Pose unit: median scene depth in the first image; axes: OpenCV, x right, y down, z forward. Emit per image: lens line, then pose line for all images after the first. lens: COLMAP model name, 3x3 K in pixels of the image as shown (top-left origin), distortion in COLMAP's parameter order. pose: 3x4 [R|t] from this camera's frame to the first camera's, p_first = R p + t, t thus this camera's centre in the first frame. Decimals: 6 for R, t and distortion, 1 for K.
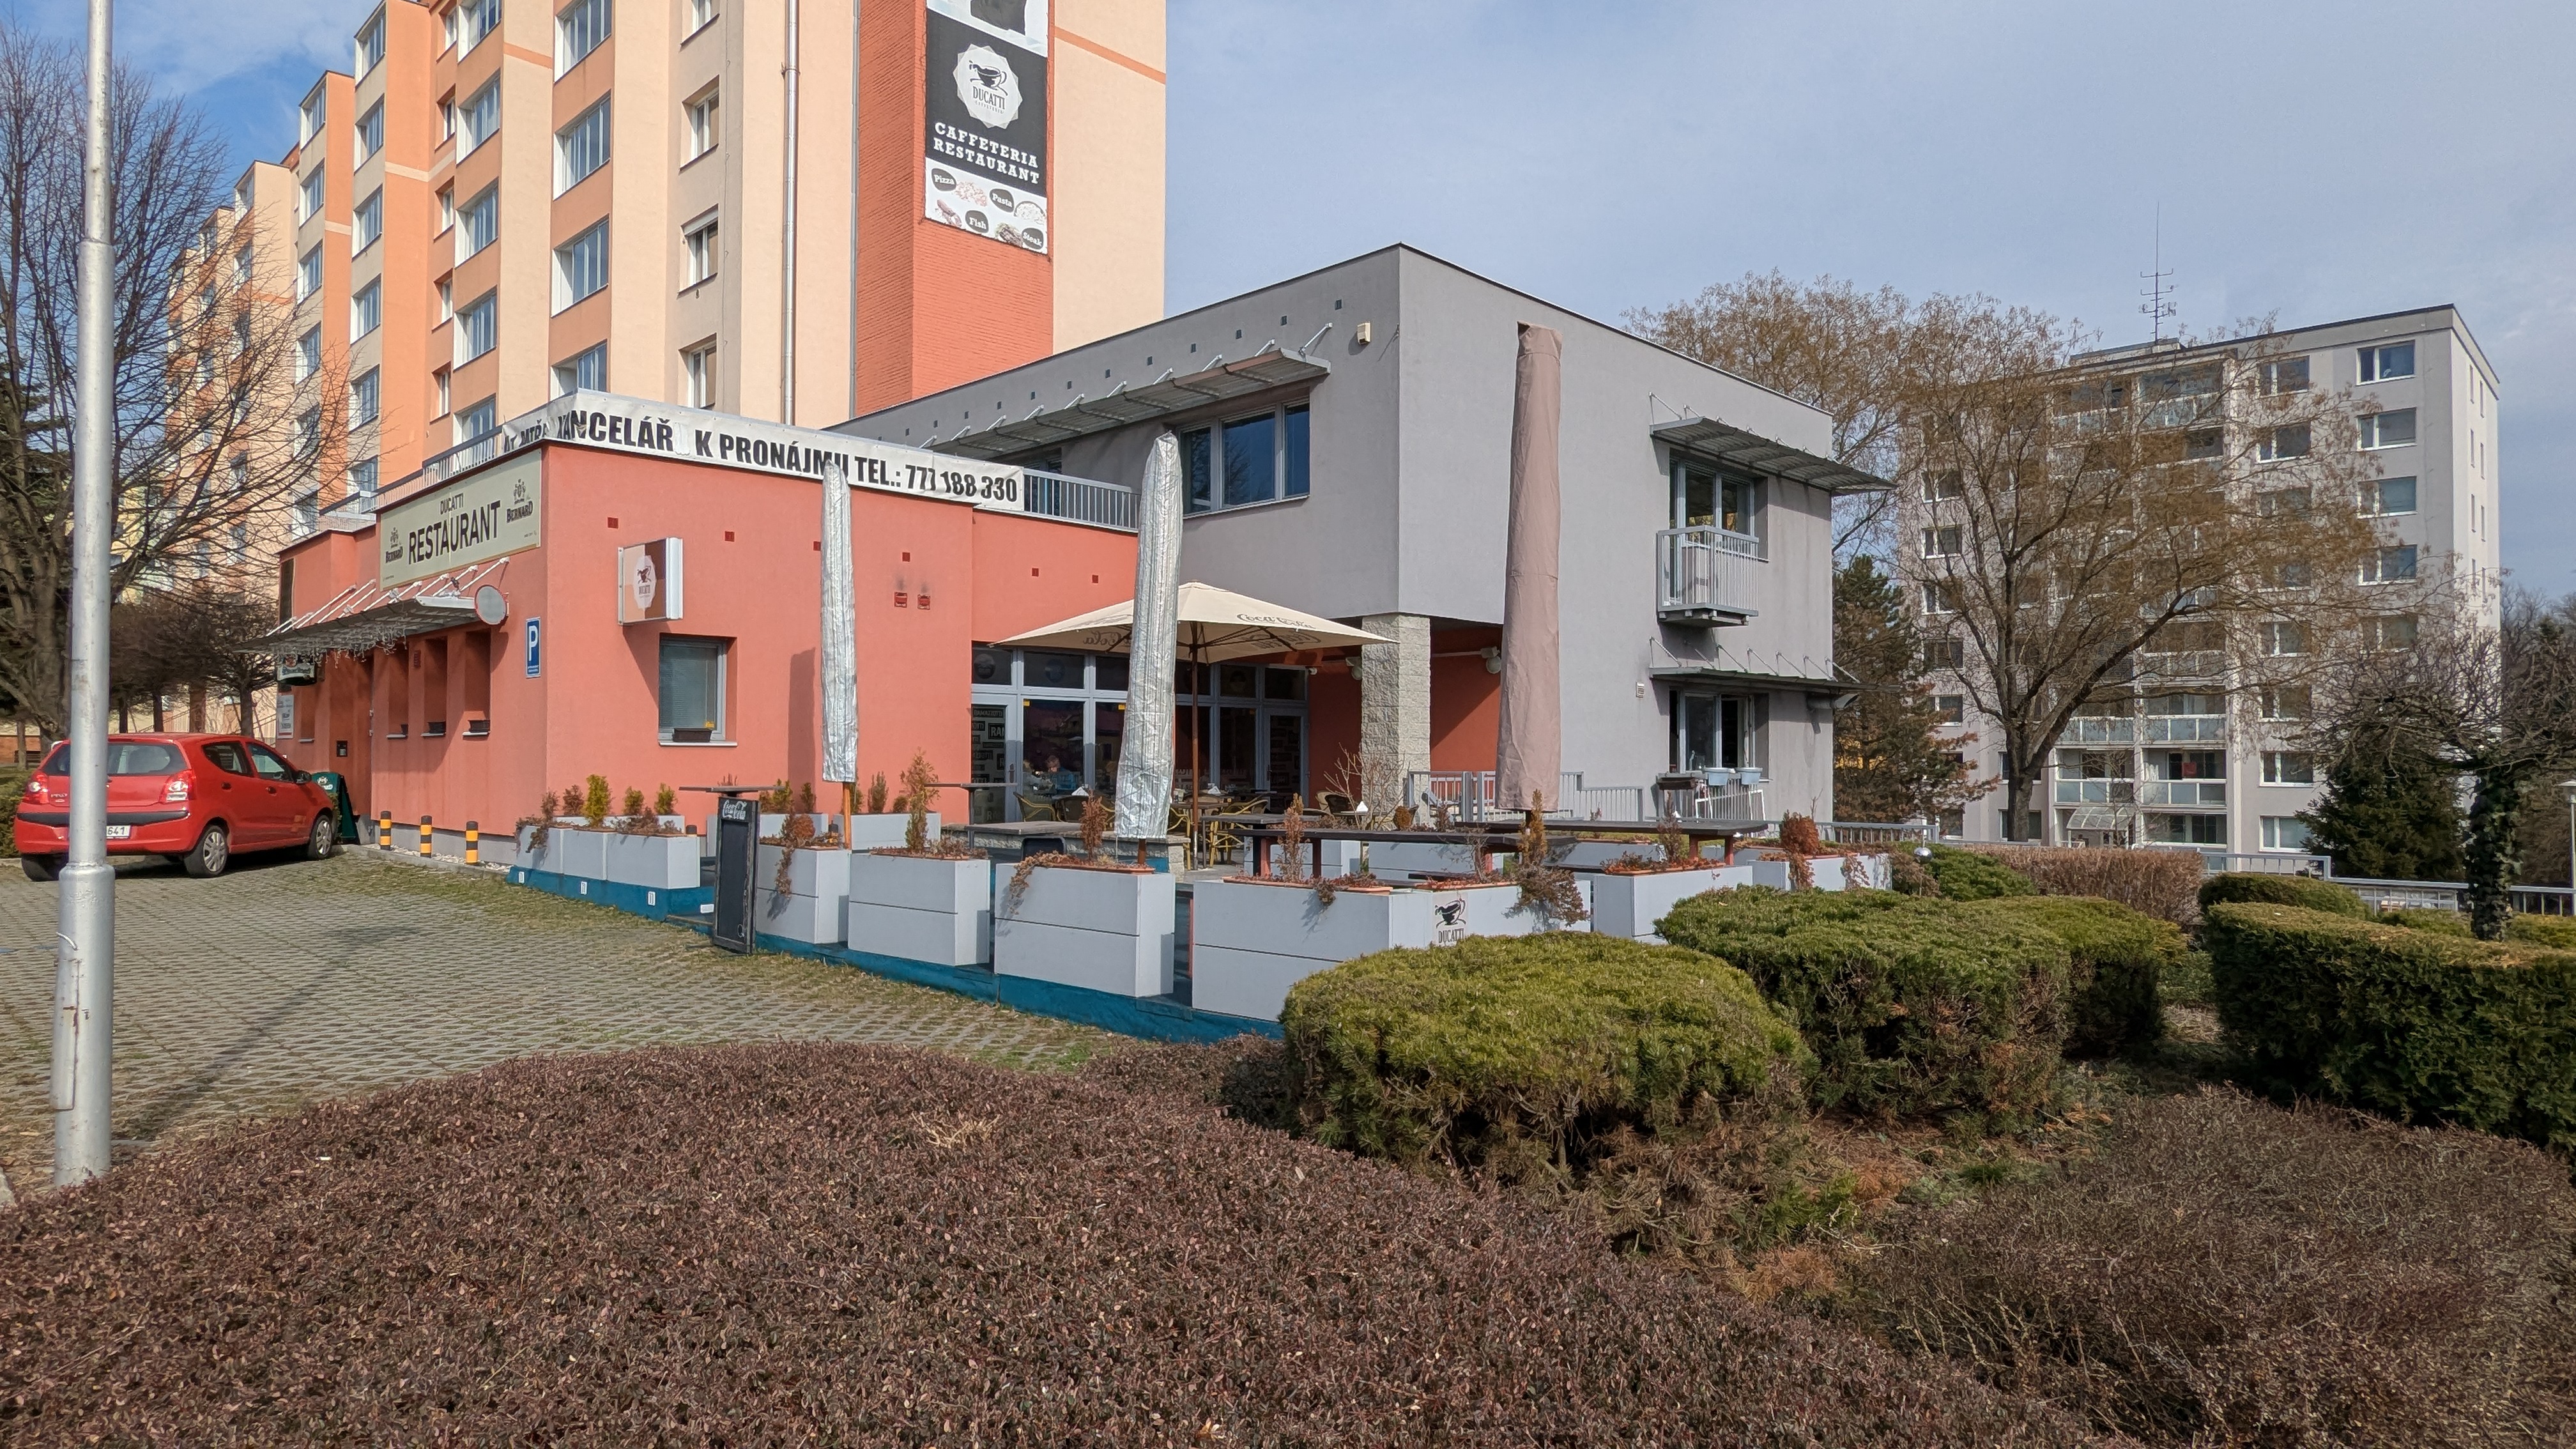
lens RADIAL K [[1458.3, 0, 1288.0], [0, 1458.3, 724.5], [0, 0, 1]] dist [0.000691, -0.001341]
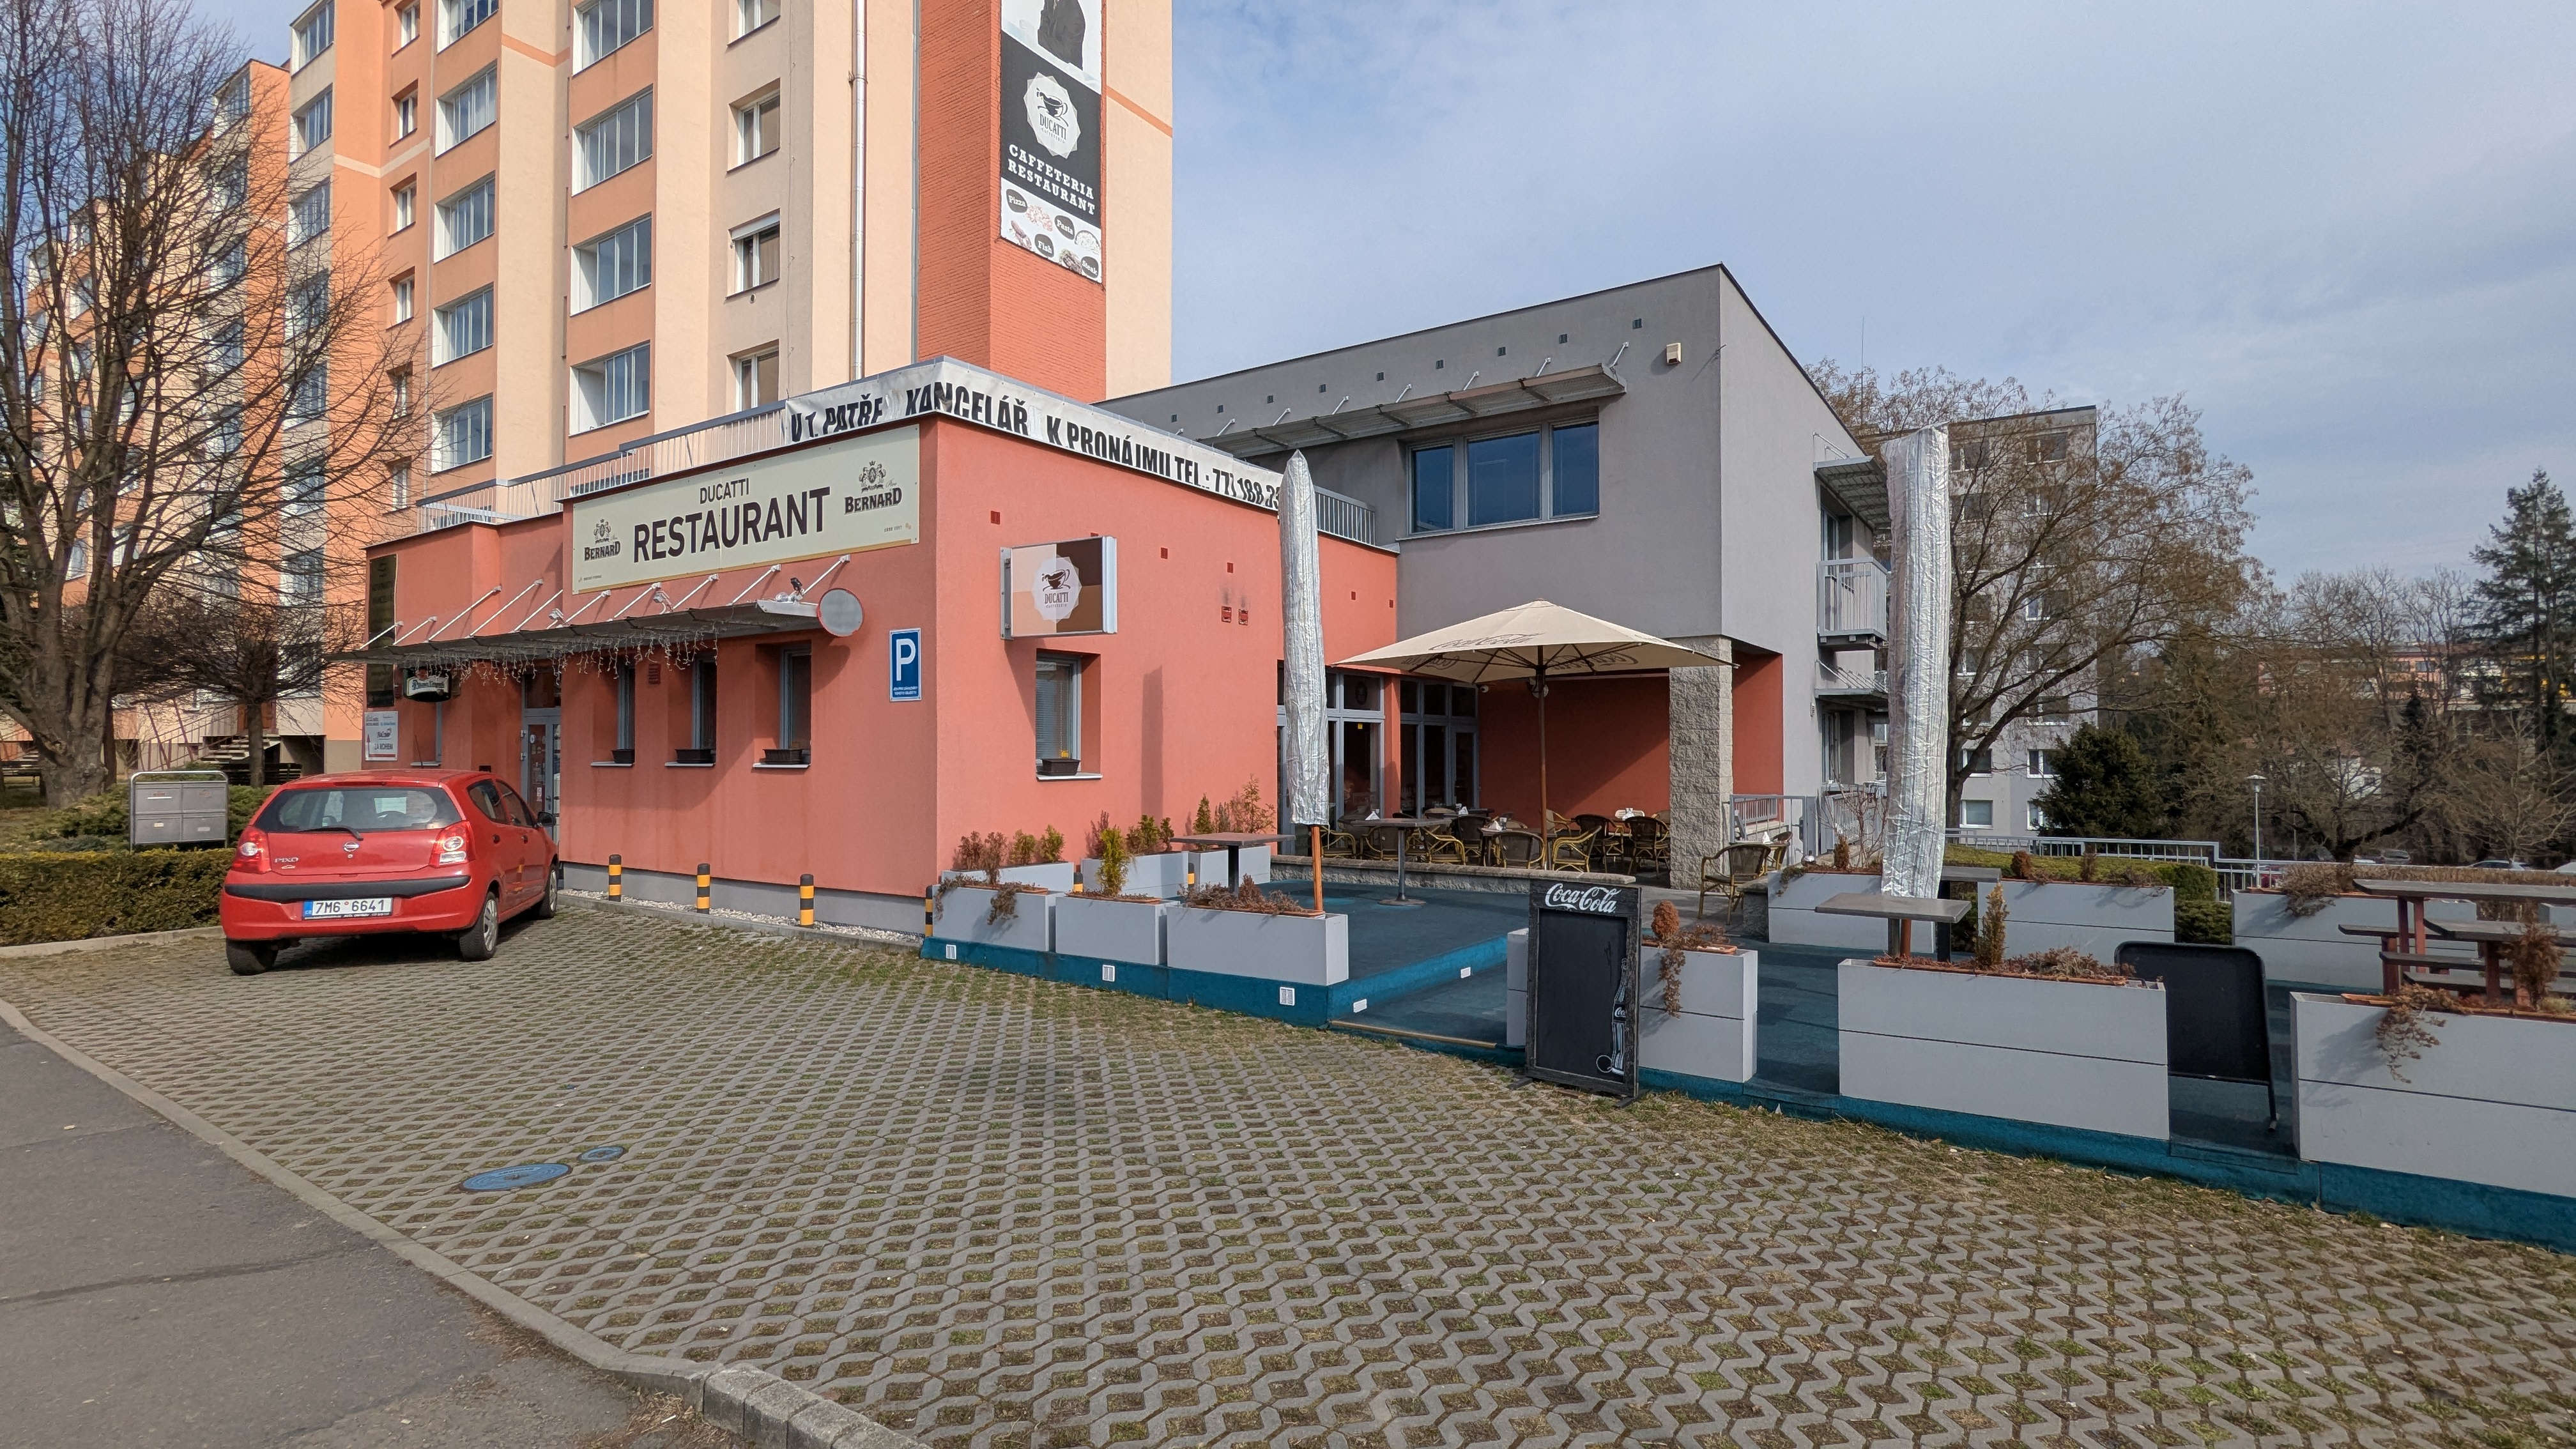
lens RADIAL K [[1206.4, 0, 1288.0], [0, 1206.4, 724.5], [0, 0, 1]] dist [-0.001903, -0.001080]
pose [[0.983402, -0.000152, 0.181438, -0.204499], [-0.000175, 0.999998, 0.001784, -0.009709], [-0.181438, -0.001786, 0.983401, 0.137836]]
